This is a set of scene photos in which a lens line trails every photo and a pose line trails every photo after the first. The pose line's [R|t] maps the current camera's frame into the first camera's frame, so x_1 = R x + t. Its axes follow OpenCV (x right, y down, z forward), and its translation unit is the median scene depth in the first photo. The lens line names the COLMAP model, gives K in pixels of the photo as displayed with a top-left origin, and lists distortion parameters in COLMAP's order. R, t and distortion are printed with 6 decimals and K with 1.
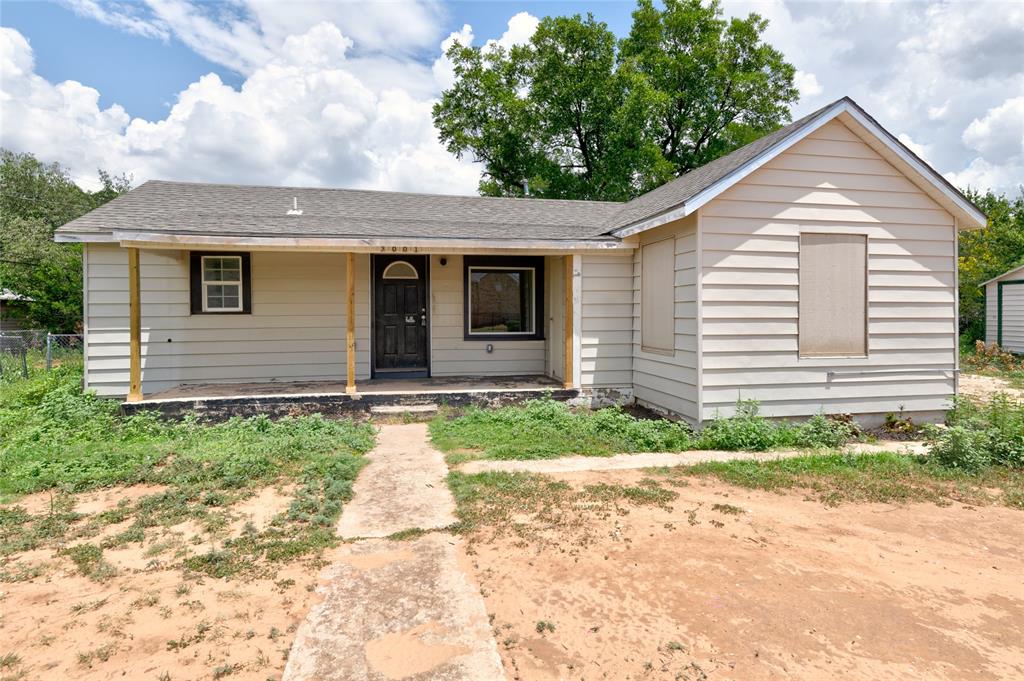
lens RADIAL K [[527.3, 0, 516.0], [0, 527.3, 330.9], [0, 0, 1]] dist [0.004012, -0.000087]
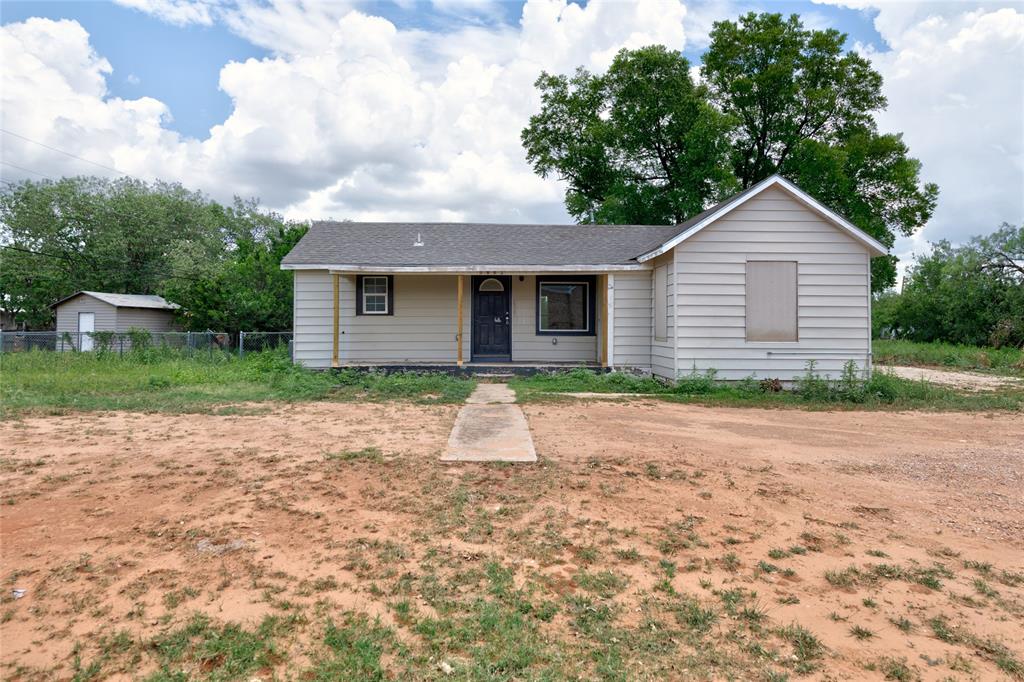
lens RADIAL K [[708.0, 0, 510.9], [0, 708.0, 341.4], [0, 0, 1]] dist [0.003961, 0.000069]
pose [[0.983117, 0.007710, -0.182817, 0.178478], [-0.011346, 0.999758, -0.018850, 0.070950], [0.182627, 0.020606, 0.982966, -0.846973]]
